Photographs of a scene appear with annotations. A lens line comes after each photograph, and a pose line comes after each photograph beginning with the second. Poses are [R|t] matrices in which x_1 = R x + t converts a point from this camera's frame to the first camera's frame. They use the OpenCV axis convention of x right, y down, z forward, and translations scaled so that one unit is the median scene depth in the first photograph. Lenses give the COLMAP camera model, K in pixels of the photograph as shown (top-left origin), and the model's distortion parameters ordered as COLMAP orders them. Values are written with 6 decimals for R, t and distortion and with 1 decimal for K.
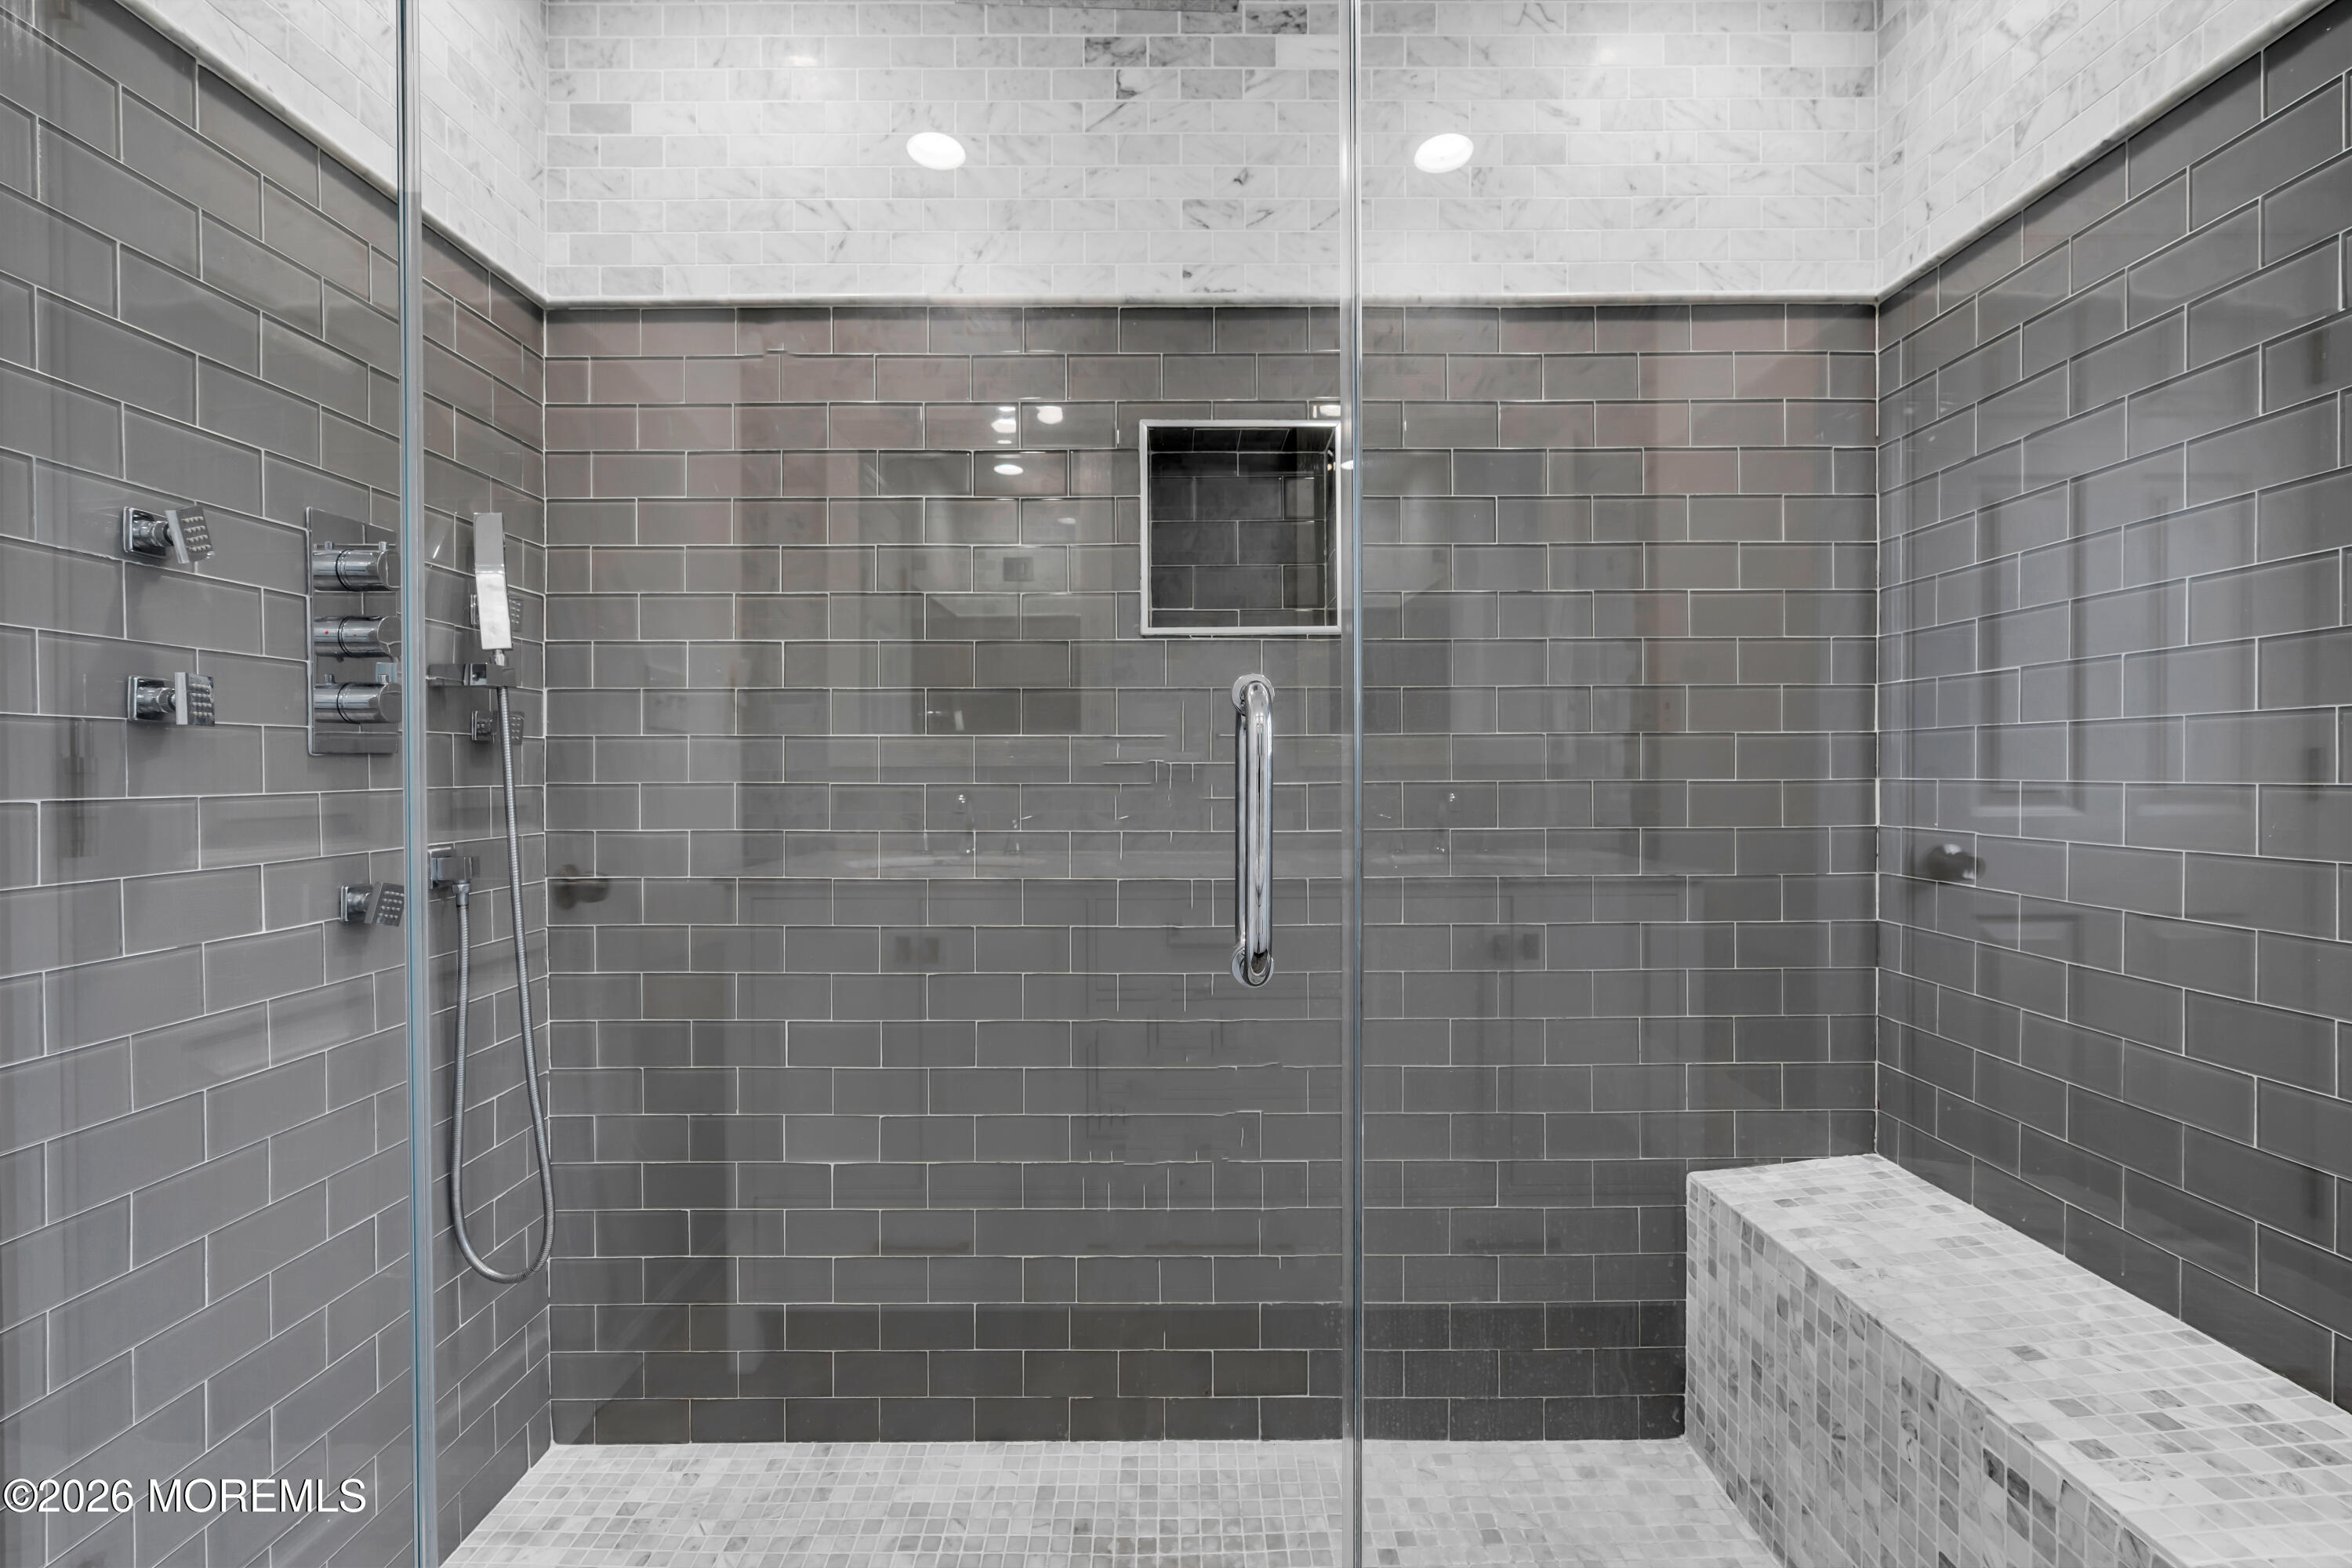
lens RADIAL K [[1051.7, 0, 1178.1], [0, 1051.7, 774.6], [0, 0, 1]] dist [-0.001919, 0.000968]
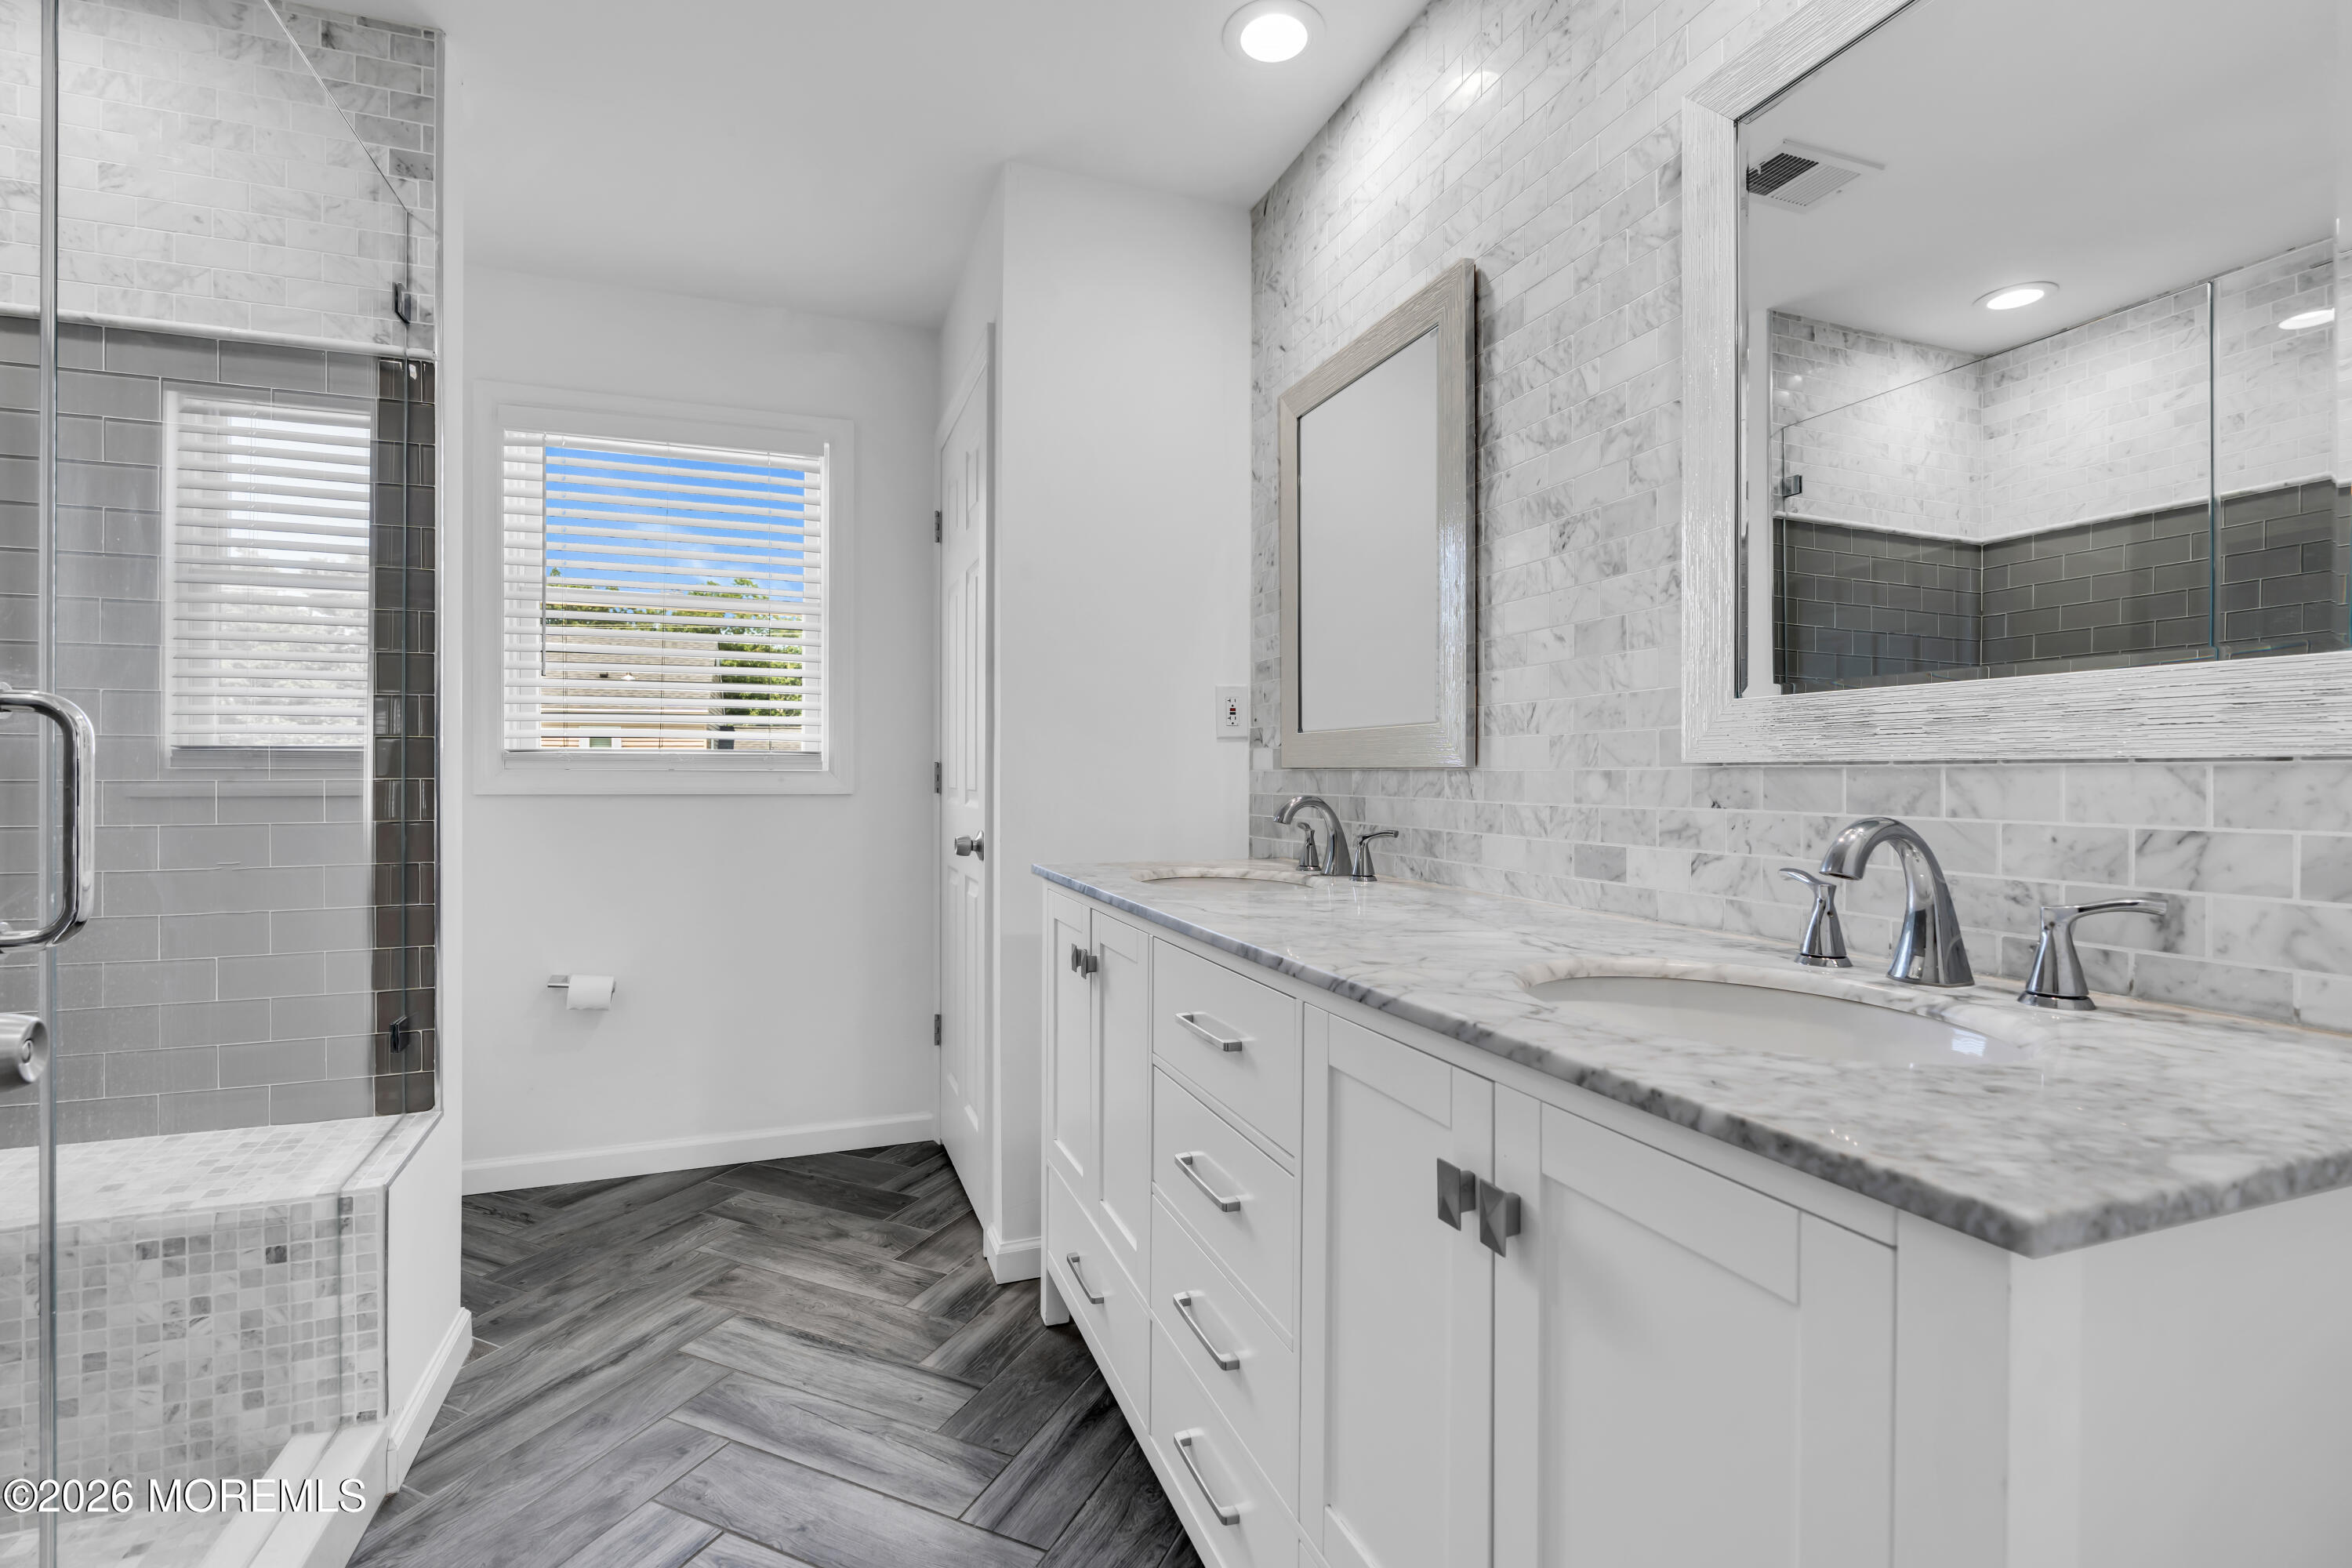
lens RADIAL K [[1051.7, 0, 1172.1], [0, 1051.7, 775.8], [0, 0, 1]] dist [-0.001919, 0.000968]
pose [[-0.346084, -0.001465, 0.938203, -1.081628], [0.007713, 0.999961, 0.004407, 0.007210], [-0.938172, 0.008762, -0.346059, 0.168343]]
